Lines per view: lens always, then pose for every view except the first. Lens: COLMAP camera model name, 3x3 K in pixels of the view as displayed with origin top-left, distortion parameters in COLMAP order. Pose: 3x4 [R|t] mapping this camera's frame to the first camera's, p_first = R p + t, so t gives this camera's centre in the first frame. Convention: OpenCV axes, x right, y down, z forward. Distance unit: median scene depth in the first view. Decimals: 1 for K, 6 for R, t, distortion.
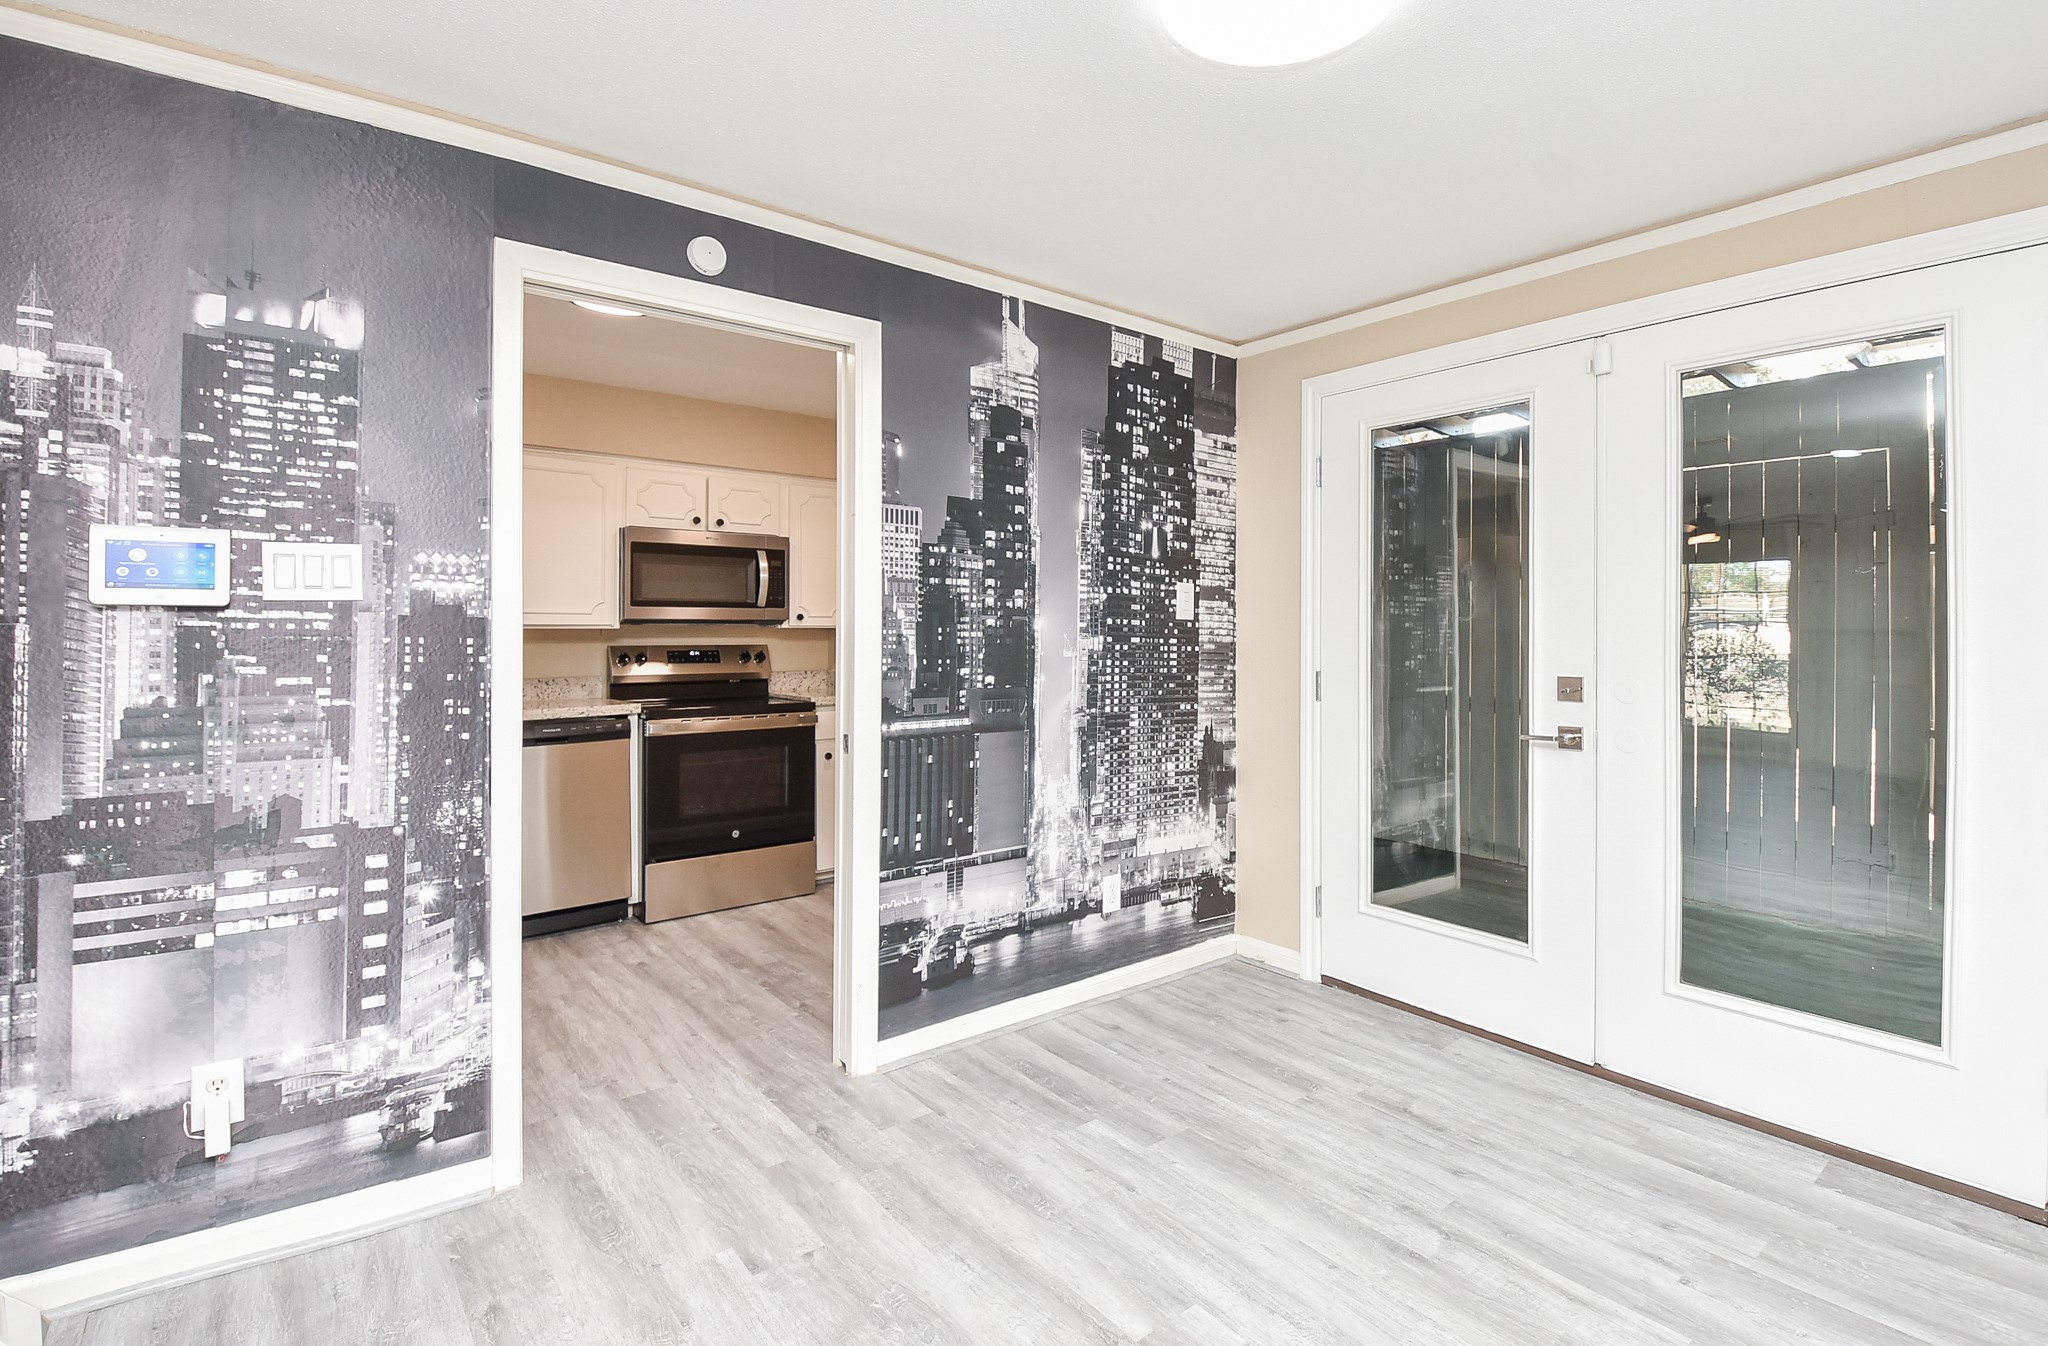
lens RADIAL K [[931.6, 0, 1055.4], [0, 931.6, 624.4], [0, 0, 1]] dist [-0.001571, -0.014084]
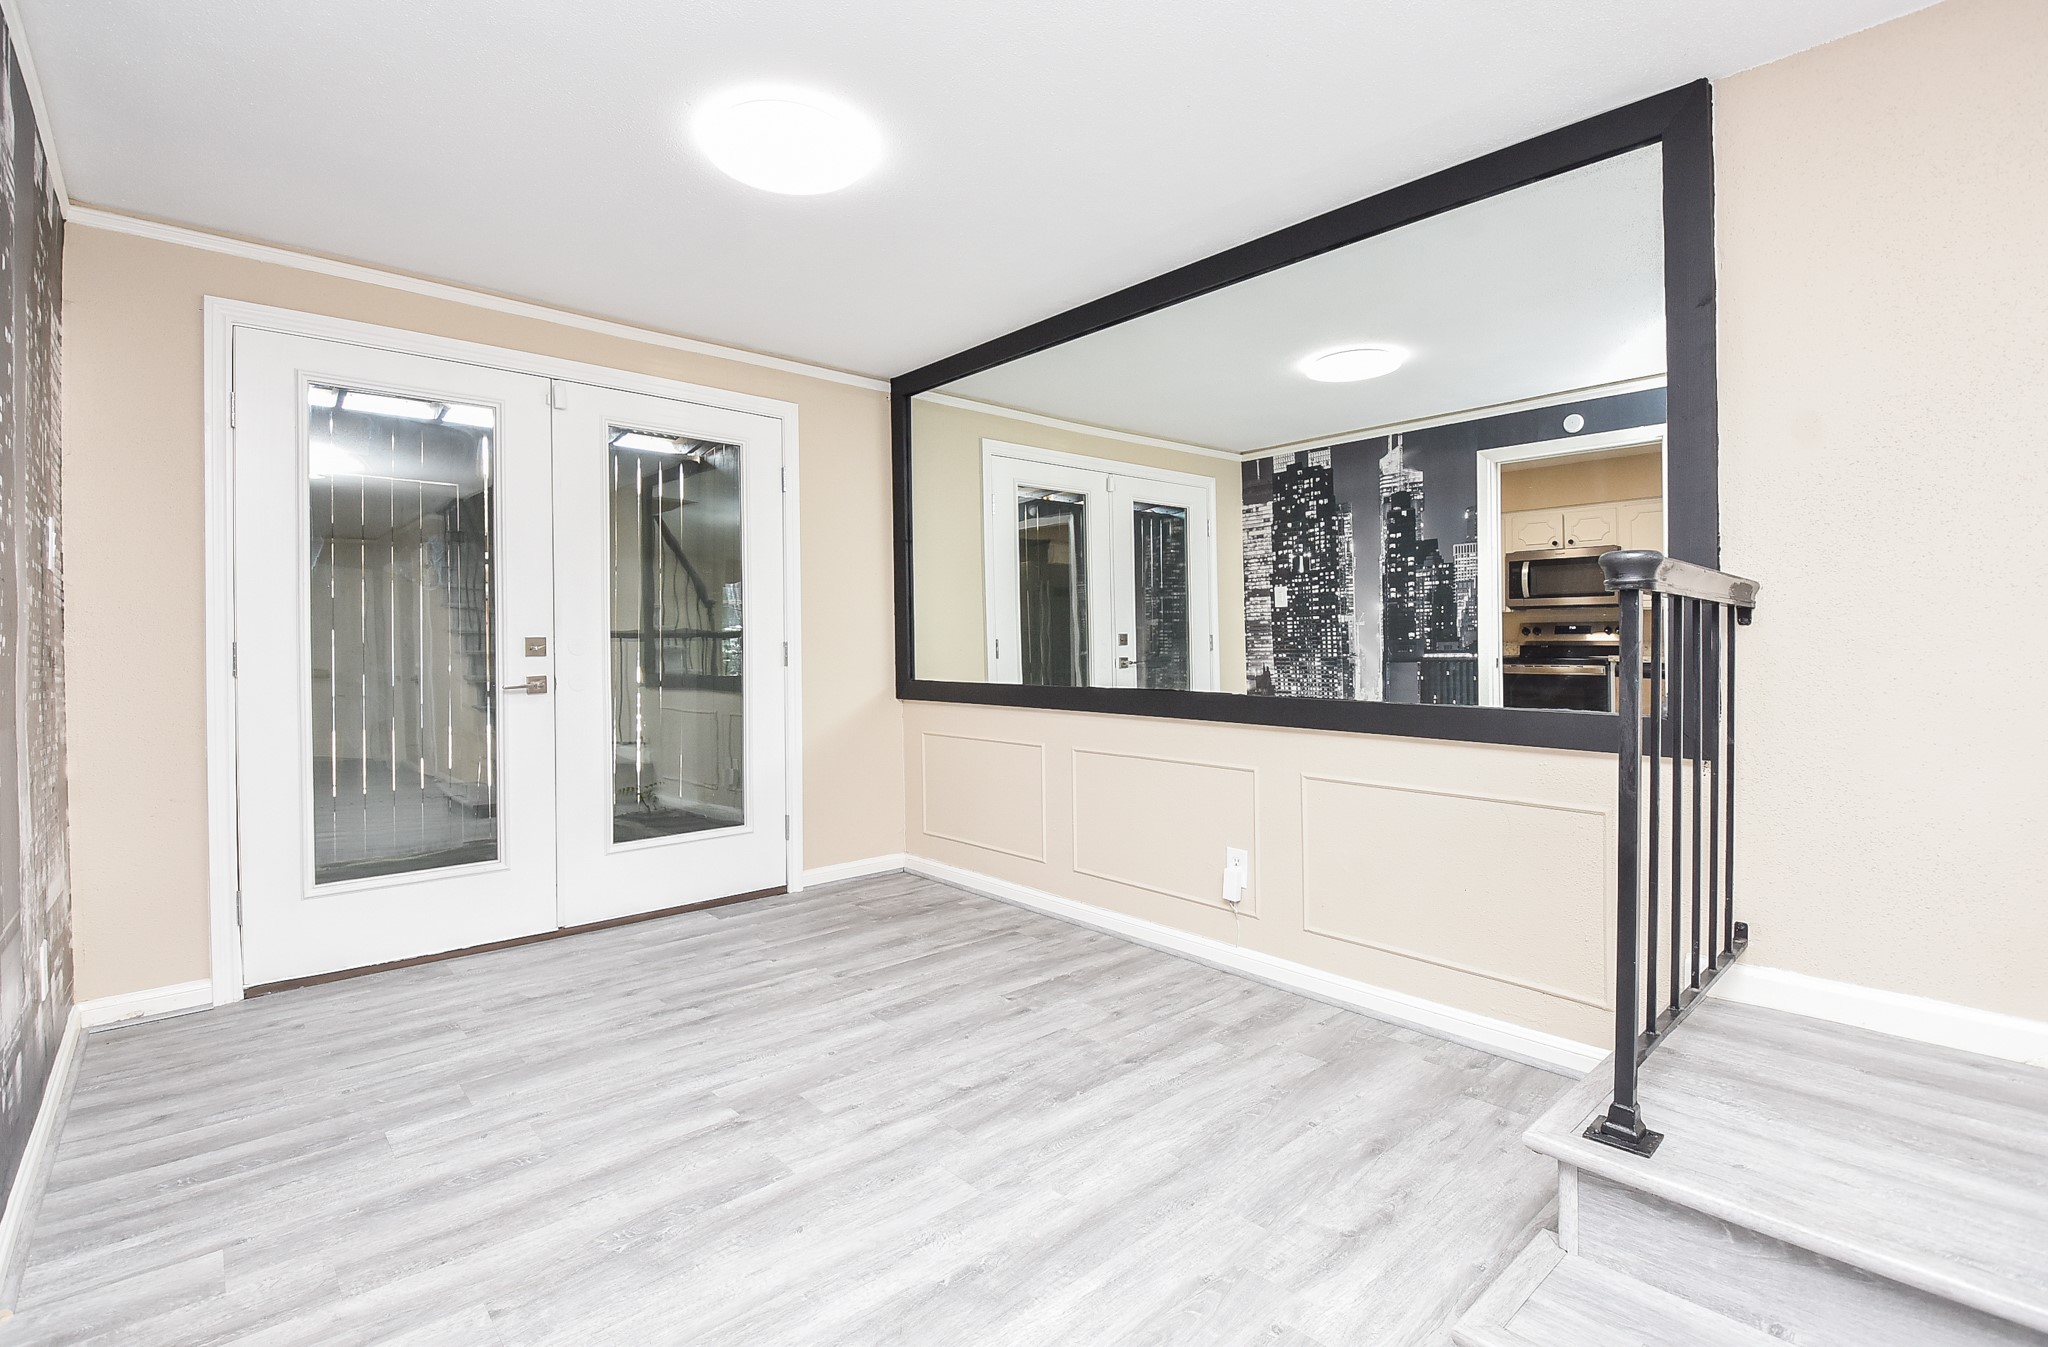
lens RADIAL K [[931.6, 0, 1004.4], [0, 931.6, 655.4], [0, 0, 1]] dist [-0.001571, -0.014084]
pose [[-0.041043, -0.009625, 0.999111, -0.684096], [0.002945, 0.999948, 0.009754, 0.063999], [-0.999153, 0.003342, -0.041012, 0.370115]]
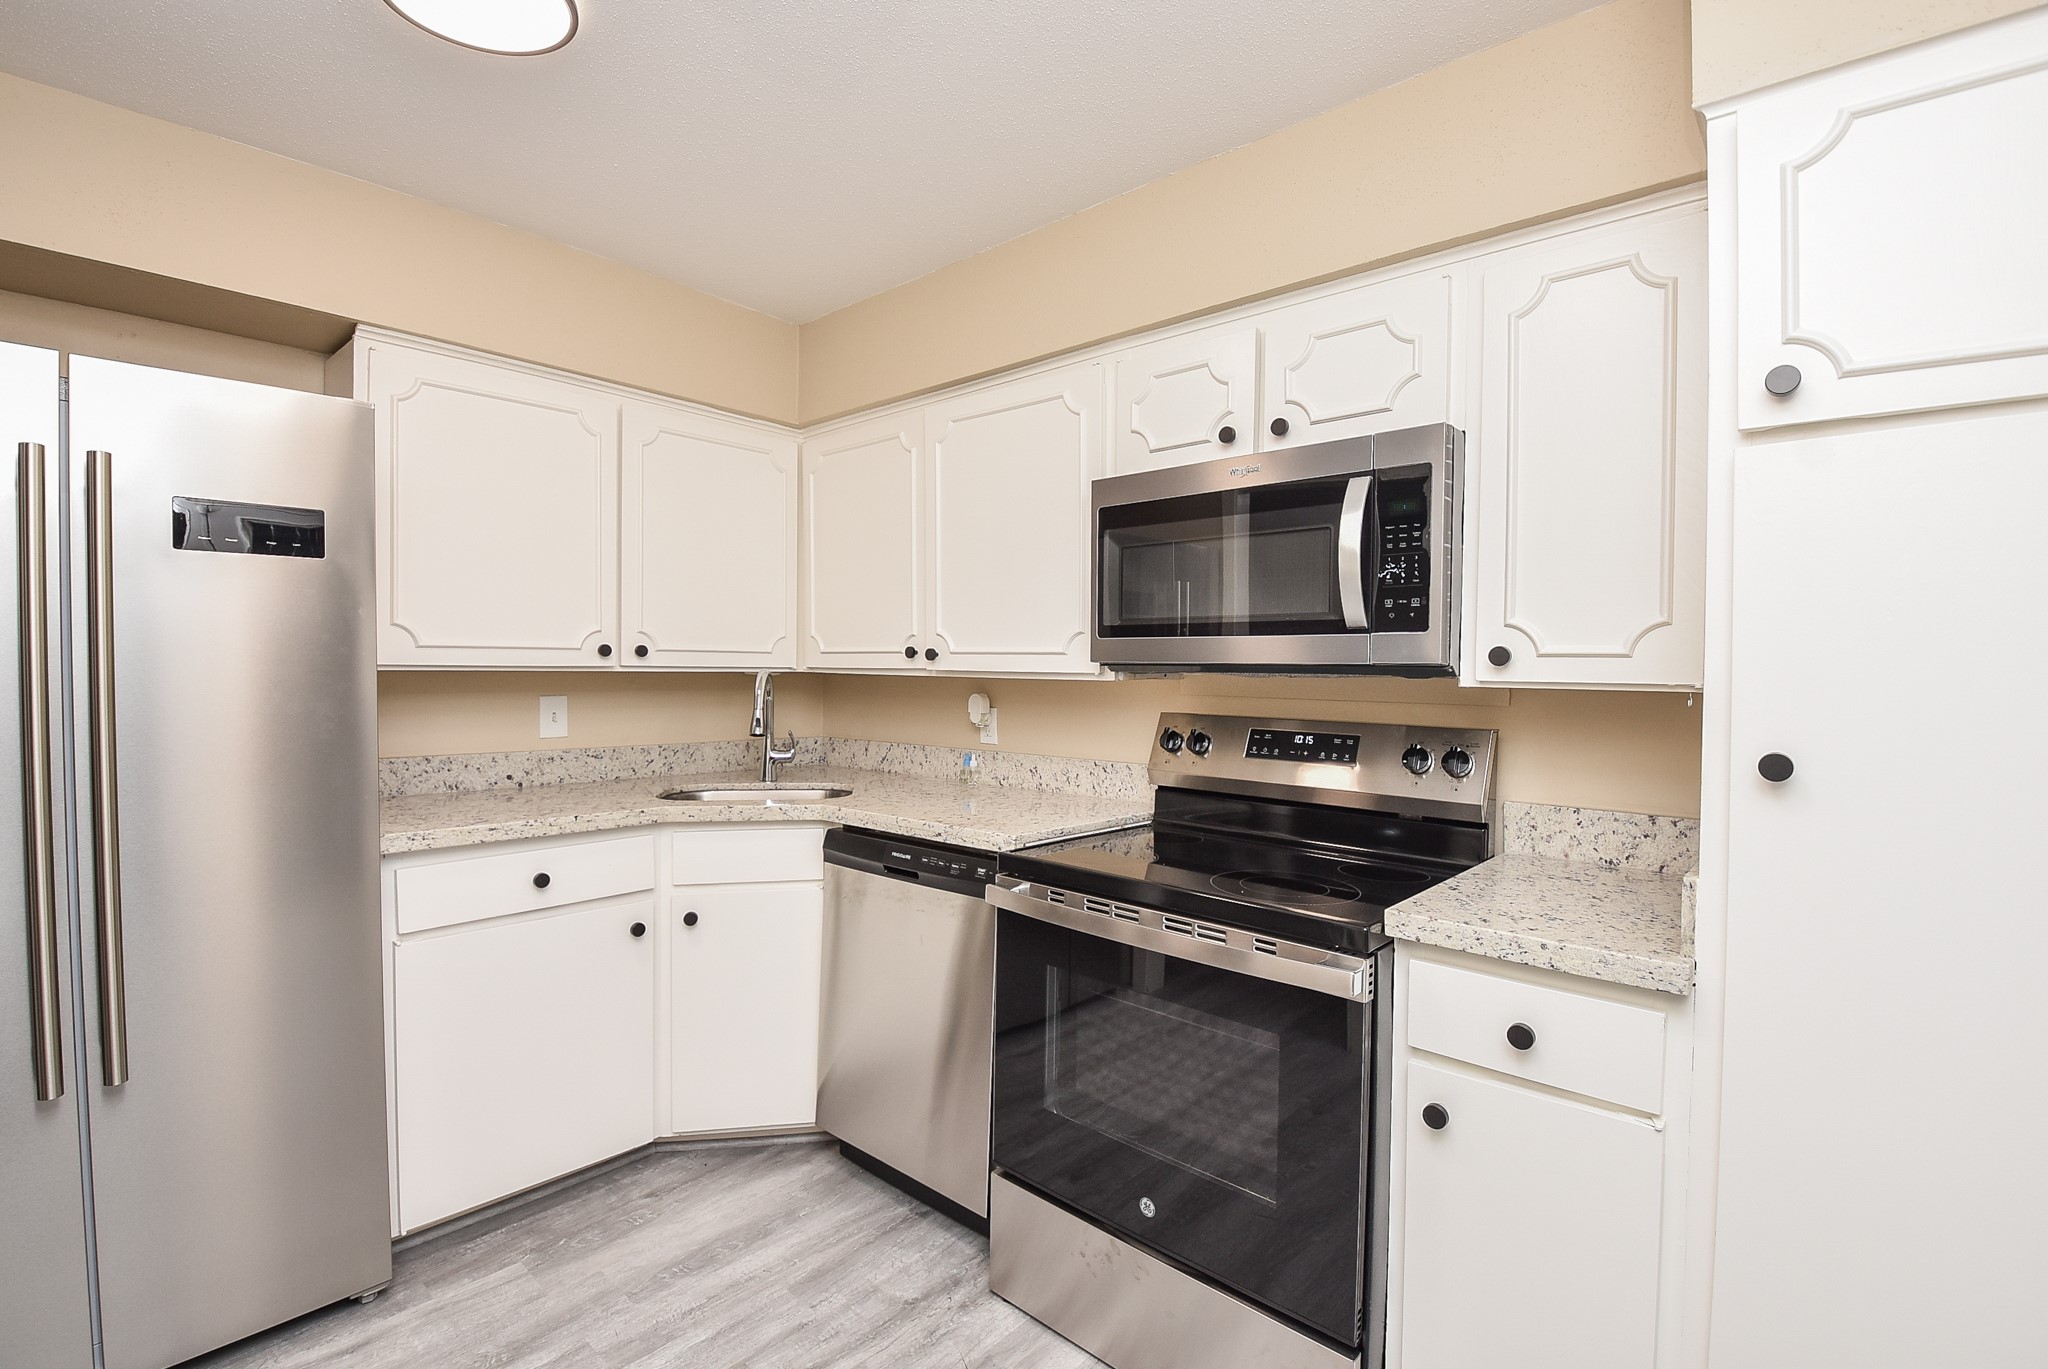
lens RADIAL K [[907.6, 0, 1012.8], [0, 907.6, 682.1], [0, 0, 1]] dist [0.008141, -0.018229]
pose [[0.151830, 0.022712, -0.988146, 0.034566], [-0.002269, 0.999741, 0.022630, -0.008894], [0.988404, -0.001193, 0.151842, 1.299893]]
